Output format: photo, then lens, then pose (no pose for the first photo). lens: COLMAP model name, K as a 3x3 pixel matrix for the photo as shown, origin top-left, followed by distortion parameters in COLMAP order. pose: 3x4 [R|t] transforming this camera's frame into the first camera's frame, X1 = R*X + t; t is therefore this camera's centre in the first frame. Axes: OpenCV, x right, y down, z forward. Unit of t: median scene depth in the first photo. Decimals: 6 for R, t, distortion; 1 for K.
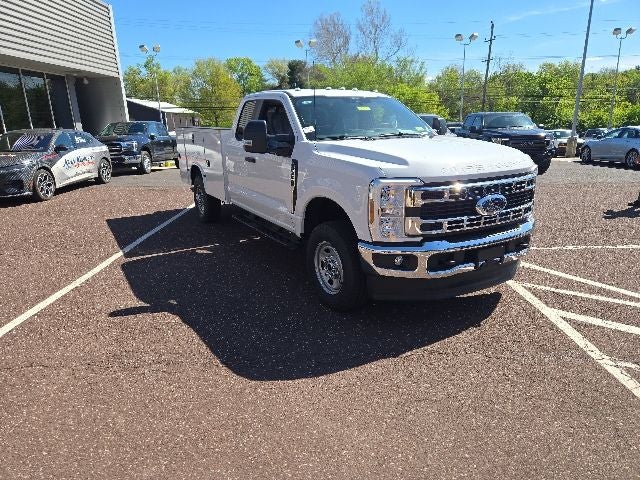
lens RADIAL K [[434.6, 0, 320.0], [0, 434.6, 240.0], [0, 0, 1]] dist [0.065264, -0.054722]
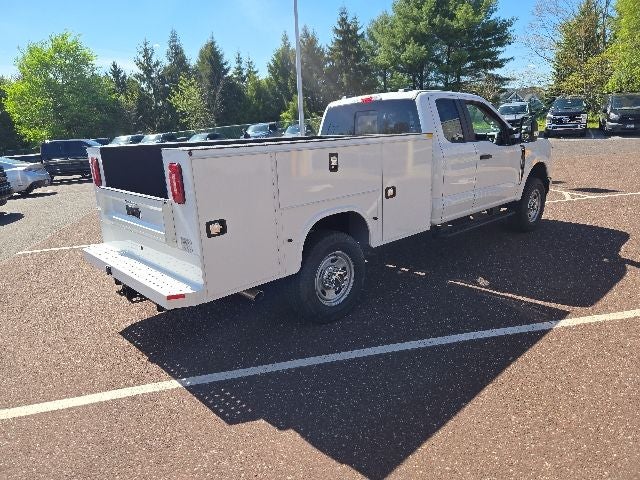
lens RADIAL K [[434.6, 0, 320.0], [0, 434.6, 240.0], [0, 0, 1]] dist [0.065264, -0.054722]
pose [[-0.227394, -0.216327, 0.949471, -0.817052], [0.307203, 0.909290, 0.280746, -0.310621], [-0.924077, 0.355520, -0.140310, 1.179071]]
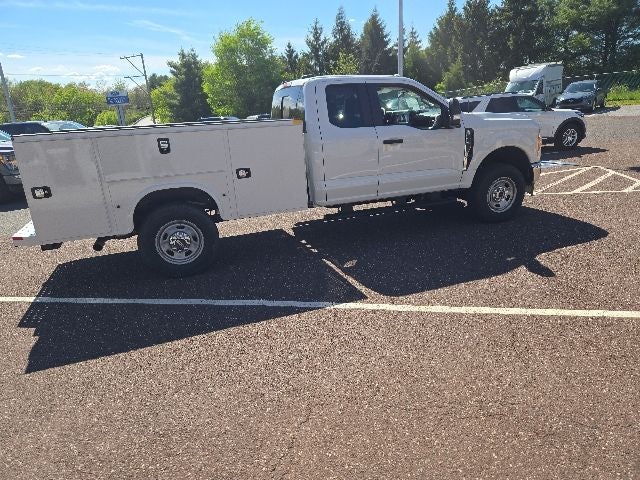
lens RADIAL K [[434.6, 0, 320.0], [0, 434.6, 240.0], [0, 0, 1]] dist [0.065264, -0.054722]
pose [[0.171256, -0.274812, 0.946123, -0.907352], [0.317932, 0.924351, 0.210940, -0.180304], [-0.932519, 0.264678, 0.245672, 0.728430]]
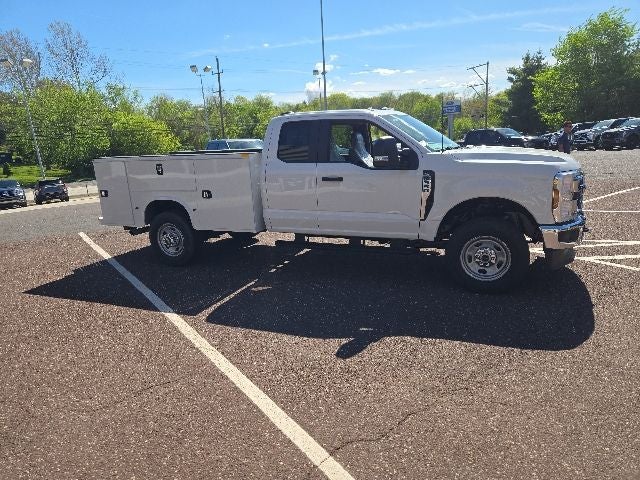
lens RADIAL K [[434.6, 0, 320.0], [0, 434.6, 240.0], [0, 0, 1]] dist [0.065264, -0.054722]
pose [[0.804498, -0.163141, 0.571111, -0.574176], [0.197473, 0.980307, 0.001859, -0.042034], [-0.560167, 0.111283, 0.820871, 0.167094]]
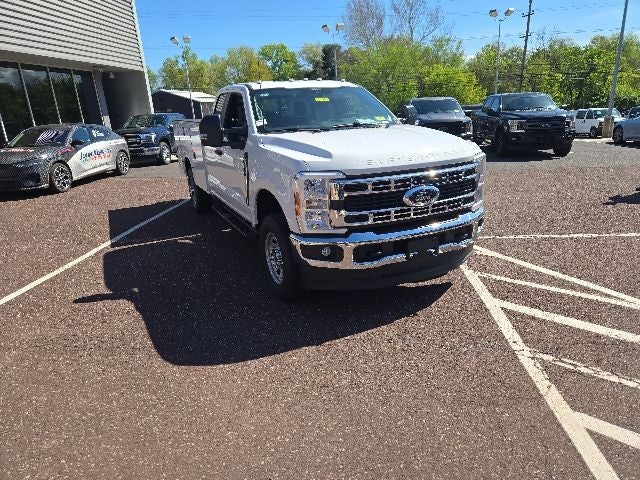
lens RADIAL K [[434.6, 0, 320.0], [0, 434.6, 240.0], [0, 0, 1]] dist [0.065264, -0.054722]
pose [[0.996197, -0.003426, -0.087060, 0.125823], [0.006144, 0.999501, 0.030971, -0.006018], [0.086910, -0.031388, 0.995722, -0.008631]]
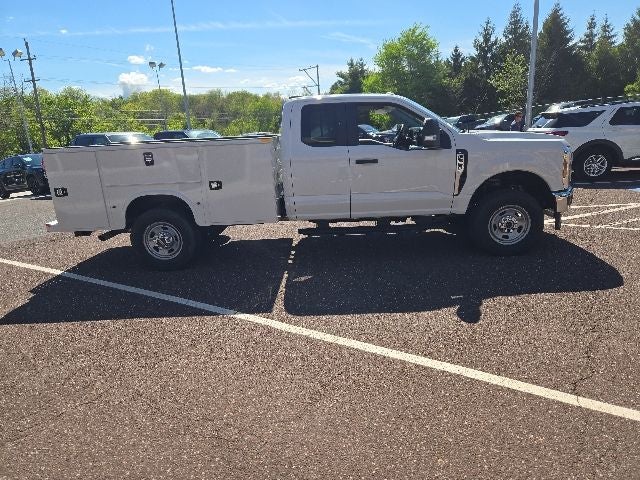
lens RADIAL K [[434.6, 0, 320.0], [0, 434.6, 240.0], [0, 0, 1]] dist [0.065264, -0.054722]
pose [[0.527228, -0.228118, 0.818531, -0.804096], [0.272899, 0.957717, 0.091129, -0.098842], [-0.804709, 0.175331, 0.567188, 0.415377]]
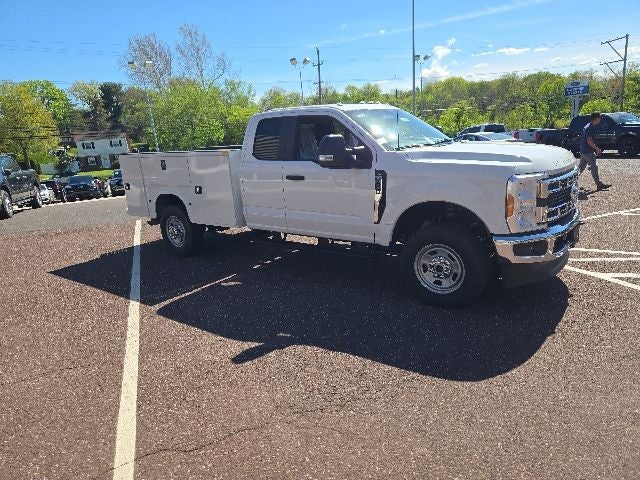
lens RADIAL K [[434.6, 0, 320.0], [0, 434.6, 240.0], [0, 0, 1]] dist [0.065264, -0.054722]
pose [[0.924851, -0.136340, 0.355051, -0.351723], [0.152328, 0.988178, -0.017328, -0.016939], [-0.348491, 0.070110, 0.934686, 0.068601]]
